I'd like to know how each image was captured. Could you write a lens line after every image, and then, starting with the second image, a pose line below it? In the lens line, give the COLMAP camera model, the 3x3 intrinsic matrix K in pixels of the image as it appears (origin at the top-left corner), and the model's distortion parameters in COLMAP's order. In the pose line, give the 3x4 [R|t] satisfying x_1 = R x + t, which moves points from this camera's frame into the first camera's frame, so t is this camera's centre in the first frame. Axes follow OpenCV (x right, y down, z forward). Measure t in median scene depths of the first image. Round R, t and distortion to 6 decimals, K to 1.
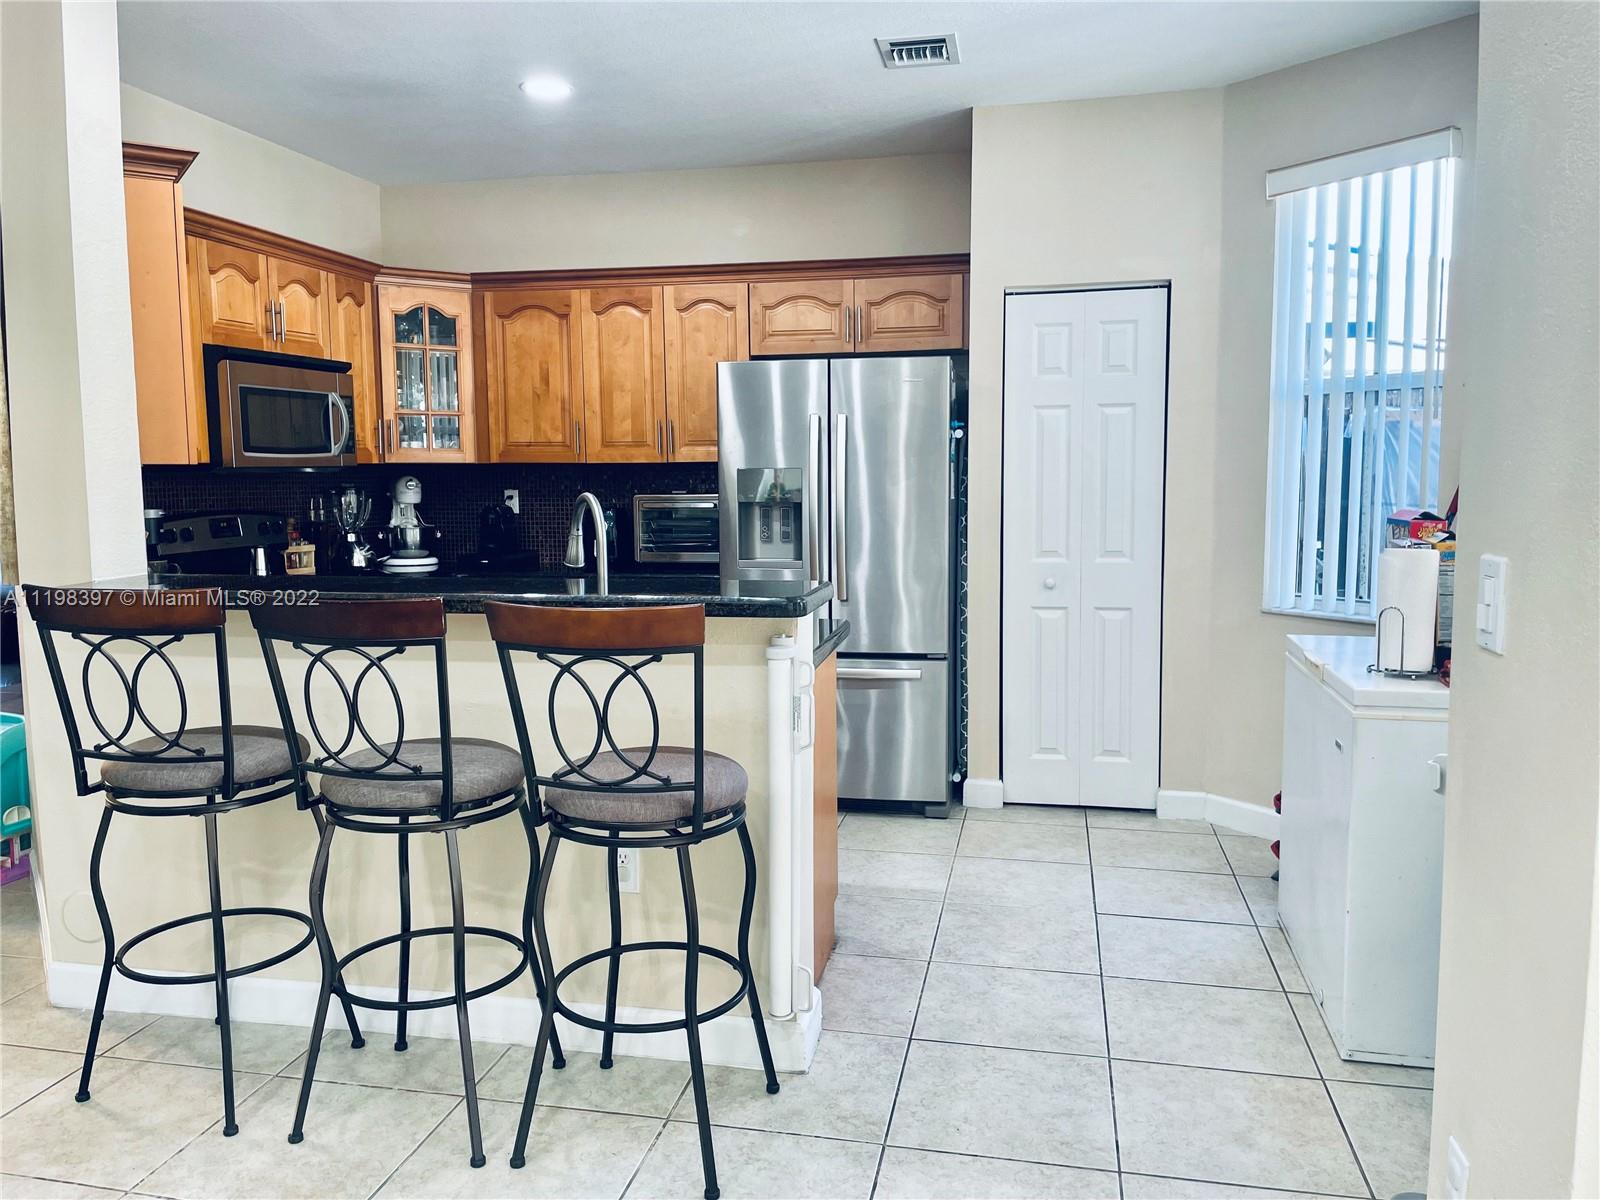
lens RADIAL K [[1207.9, 0, 798.0], [0, 1207.9, 597.5], [0, 0, 1]] dist [0.082059, -0.098030]
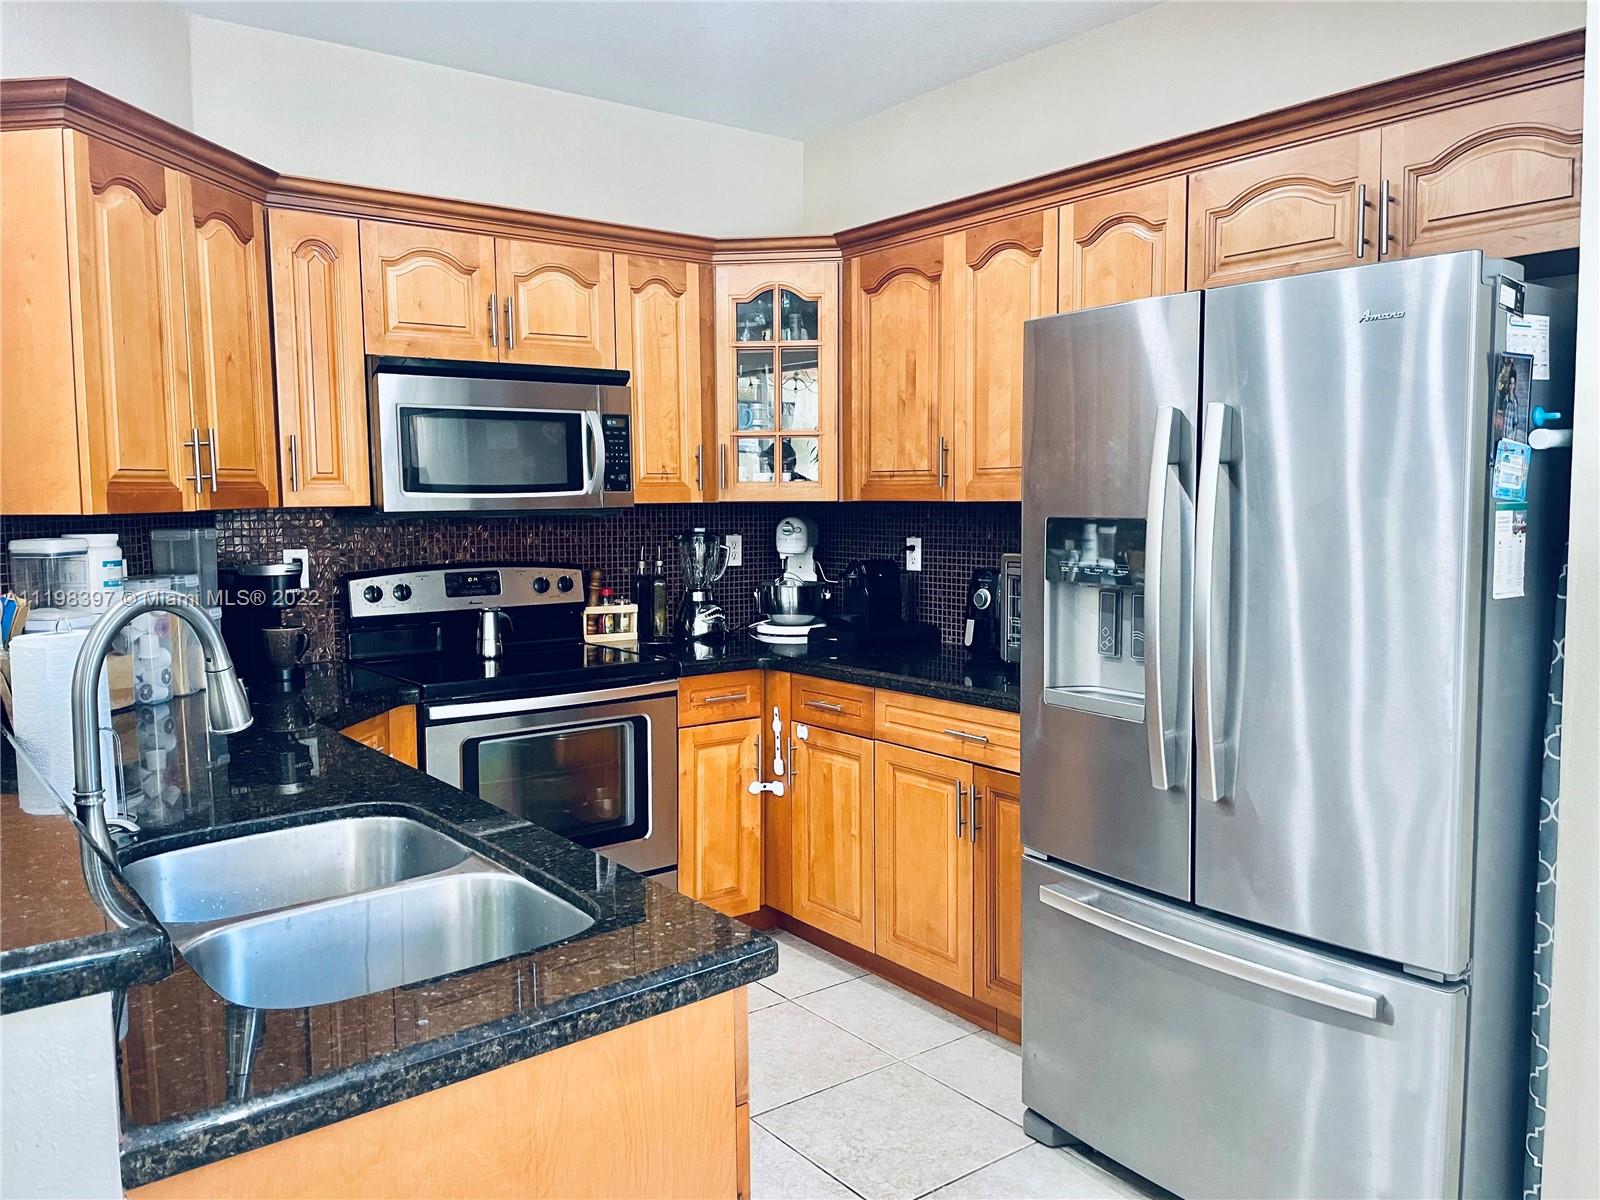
lens RADIAL K [[1207.9, 0, 791.9], [0, 1207.9, 597.5], [0, 0, 1]] dist [0.082059, -0.098030]
pose [[0.753458, 0.057231, -0.655001, 0.190350], [-0.069164, 0.997576, 0.007602, -0.059558], [0.653848, 0.039575, 0.755590, 0.462581]]
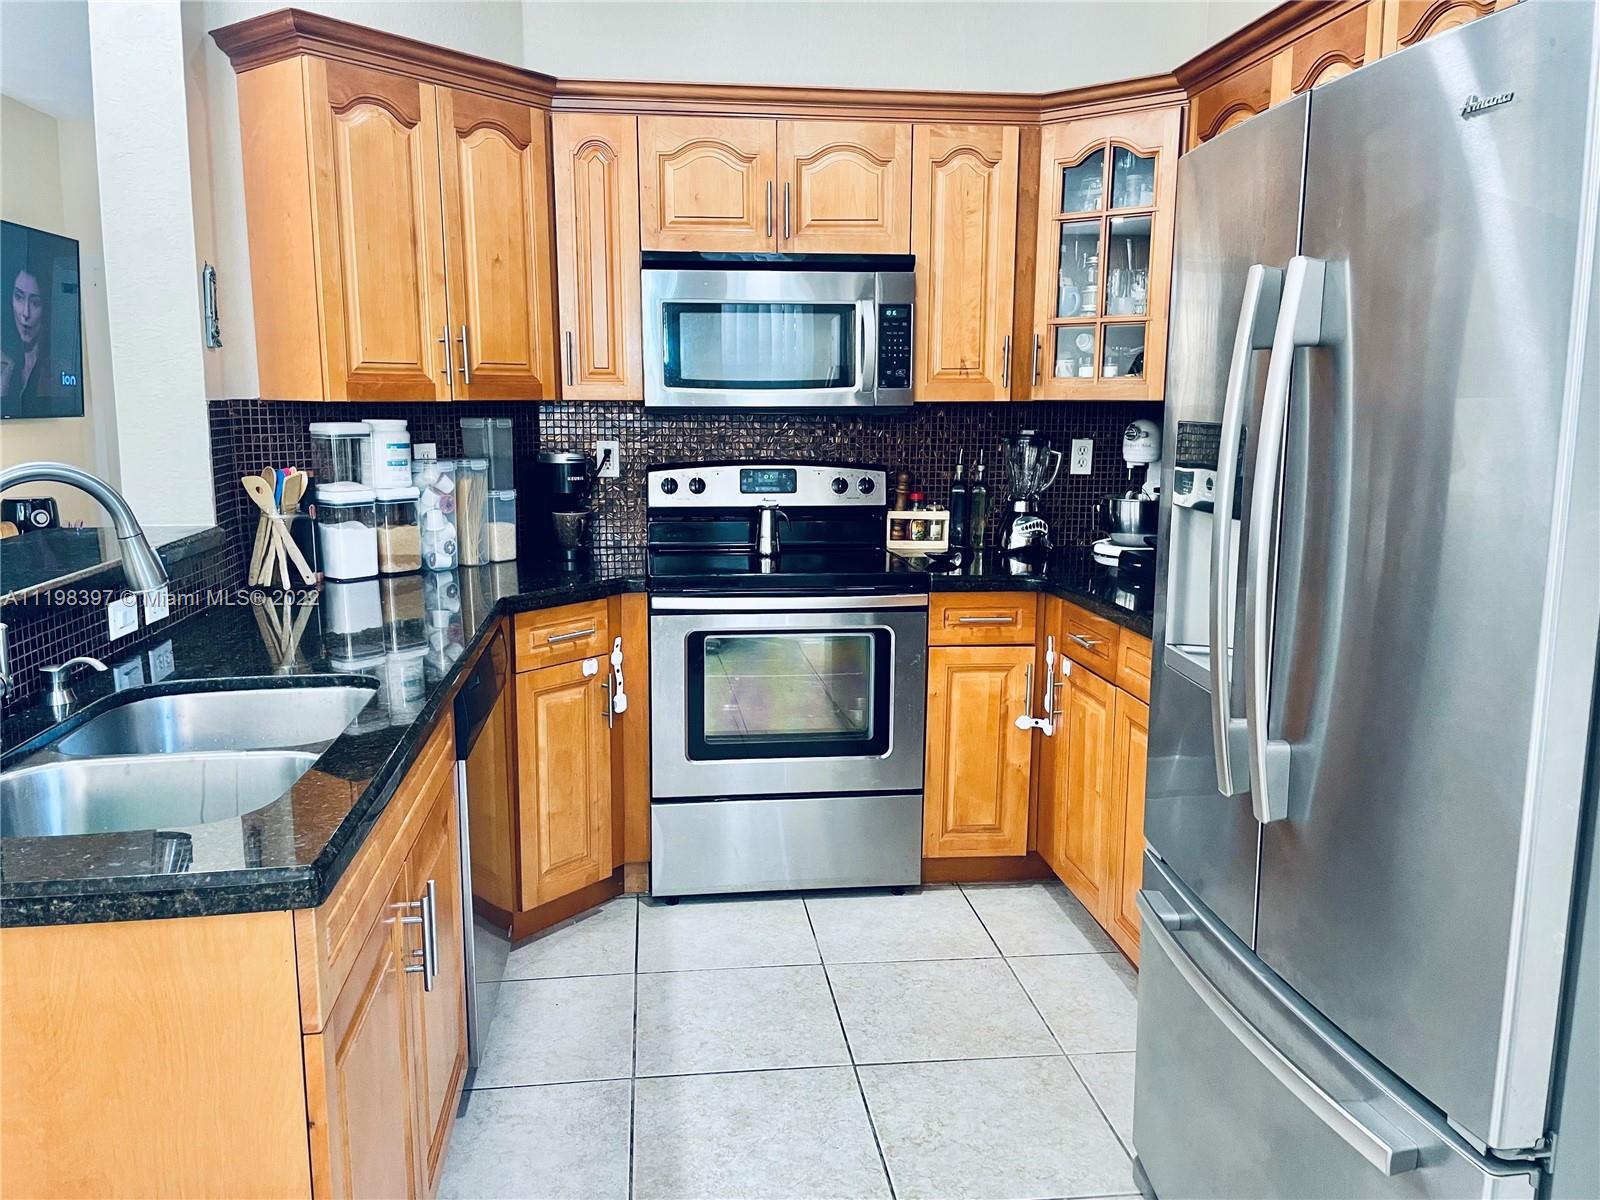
lens RADIAL K [[1207.9, 0, 794.7], [0, 1207.9, 598.3], [0, 0, 1]] dist [0.082059, -0.098030]
pose [[0.317573, 0.163664, -0.934003, 0.263401], [-0.110081, 0.984696, 0.135118, -0.078758], [0.941822, 0.059906, 0.330729, 0.658790]]
